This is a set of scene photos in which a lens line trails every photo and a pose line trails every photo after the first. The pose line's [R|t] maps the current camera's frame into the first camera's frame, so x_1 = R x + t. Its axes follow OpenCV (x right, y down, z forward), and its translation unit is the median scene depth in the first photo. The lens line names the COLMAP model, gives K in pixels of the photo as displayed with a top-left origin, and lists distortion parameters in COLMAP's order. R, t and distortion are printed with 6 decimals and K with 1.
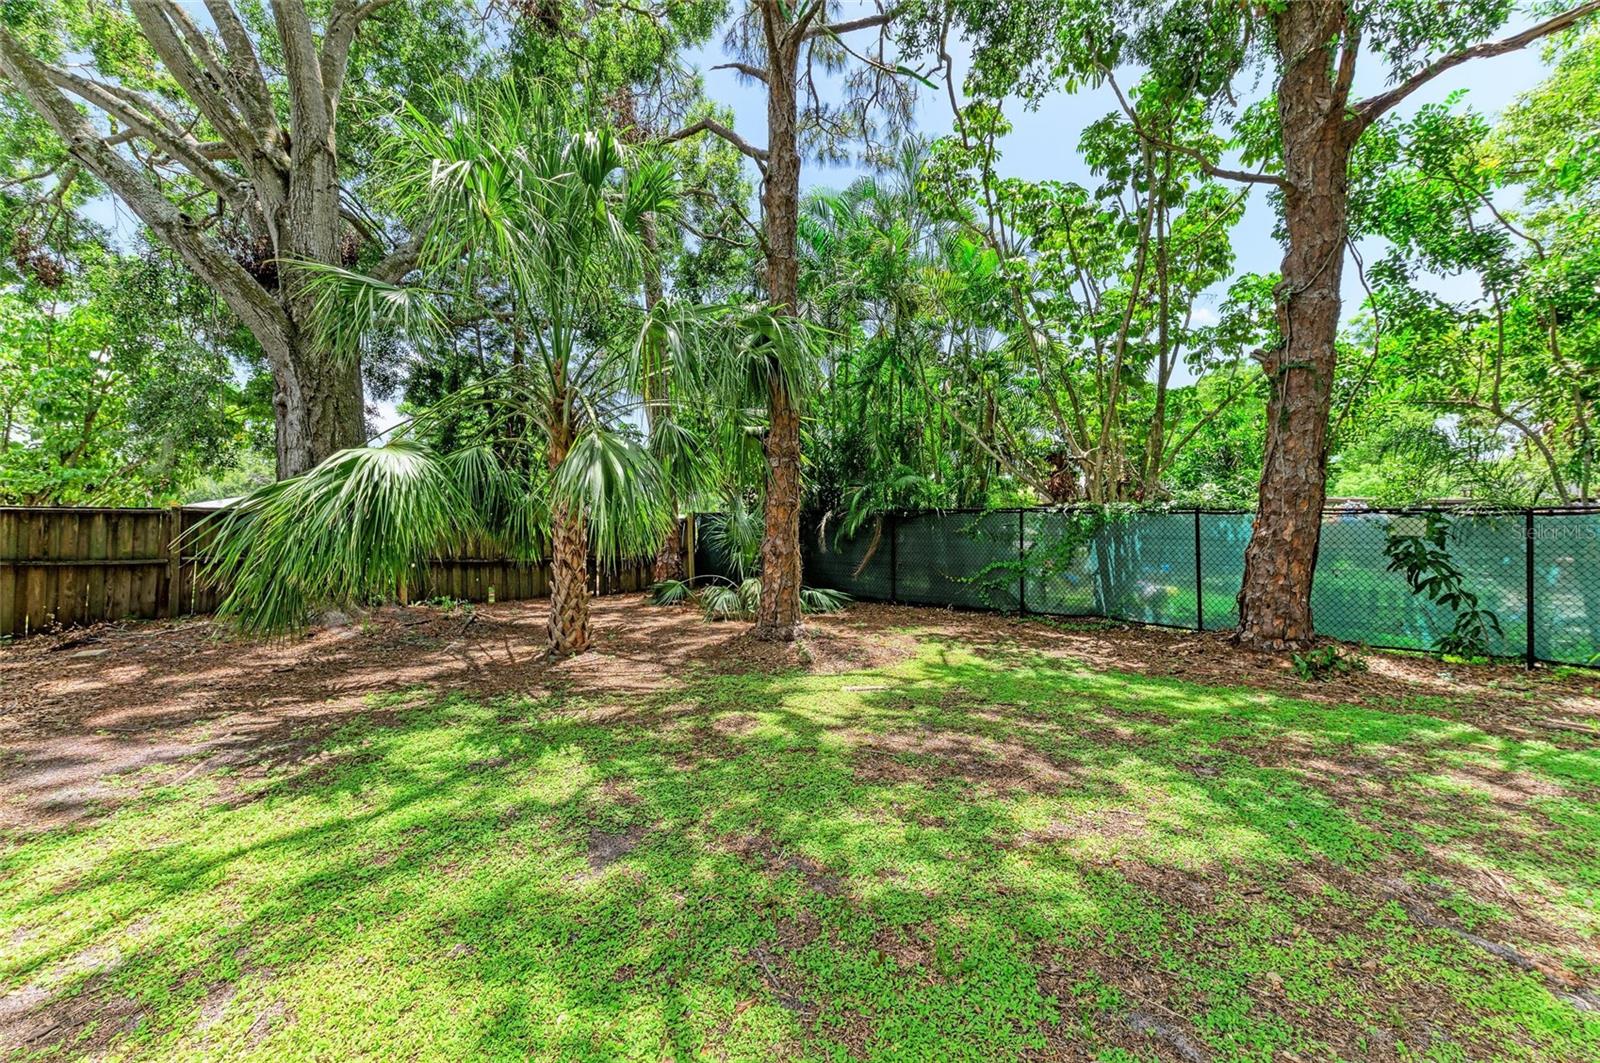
lens RADIAL K [[625.3, 0, 802.3], [0, 625.3, 535.9], [0, 0, 1]] dist [0.019897, -0.005439]
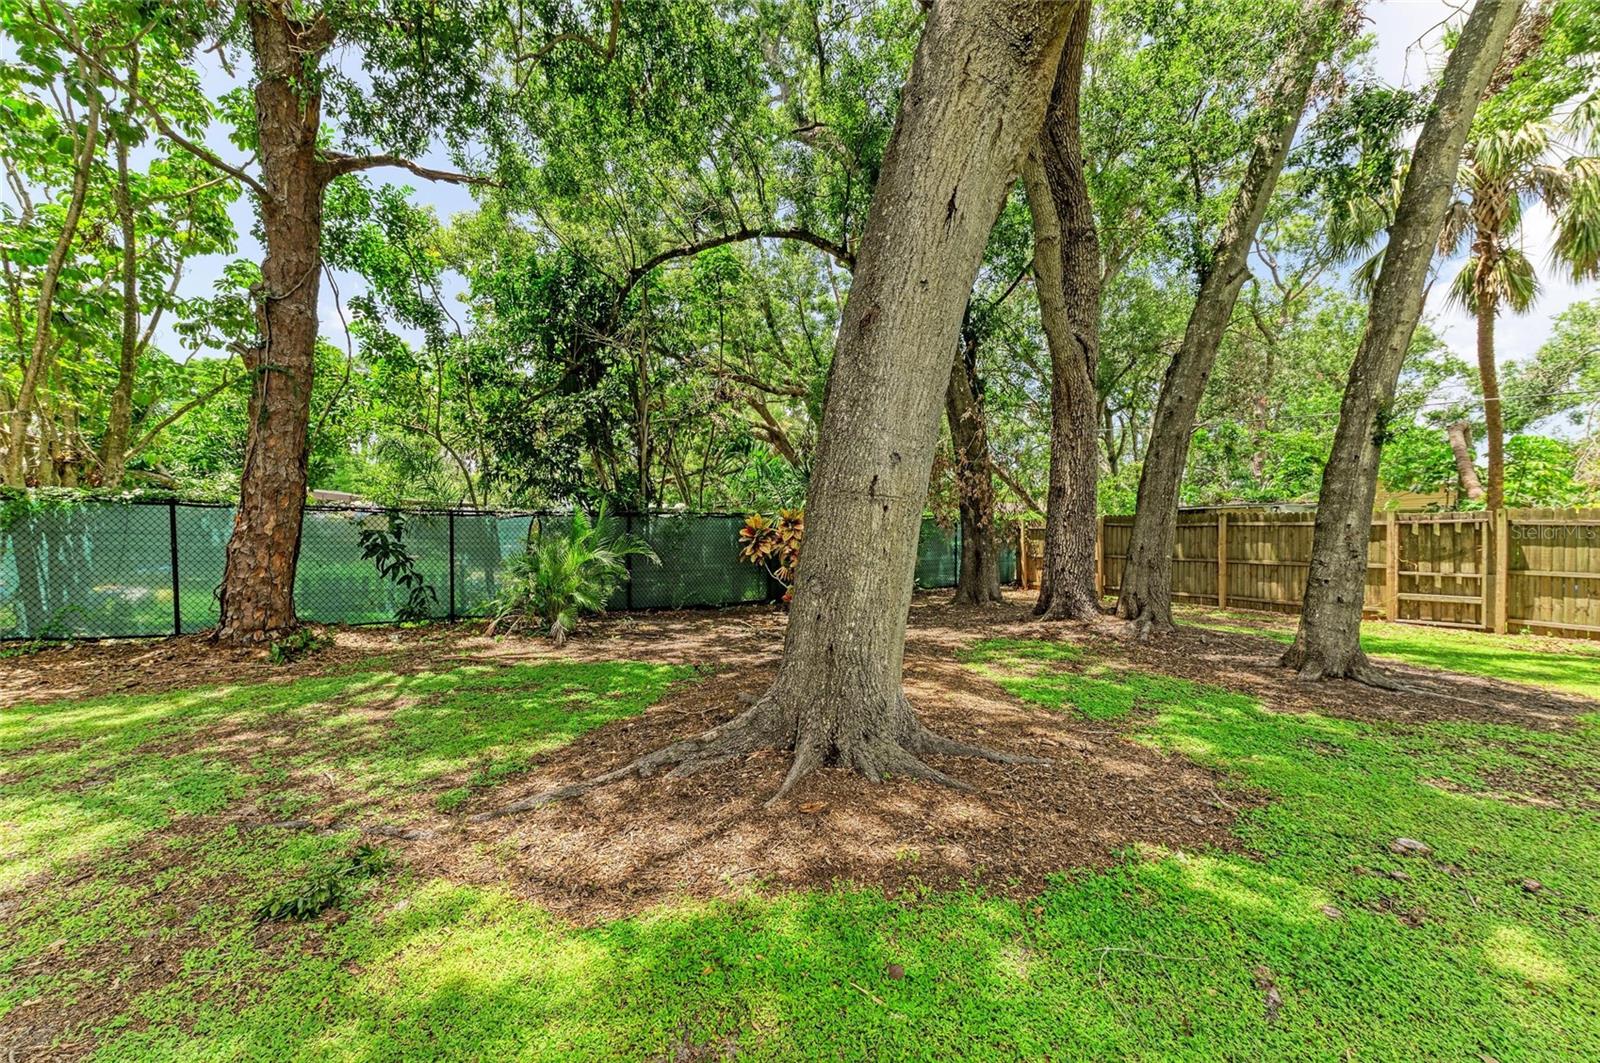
lens RADIAL K [[625.3, 0, 802.3], [0, 625.3, 535.9], [0, 0, 1]] dist [0.019897, -0.005439]
pose [[0.288380, -0.008464, 0.957479, 0.023889], [0.000298, 0.999962, 0.008750, 0.000430], [-0.957516, -0.002238, 0.288371, -0.139578]]
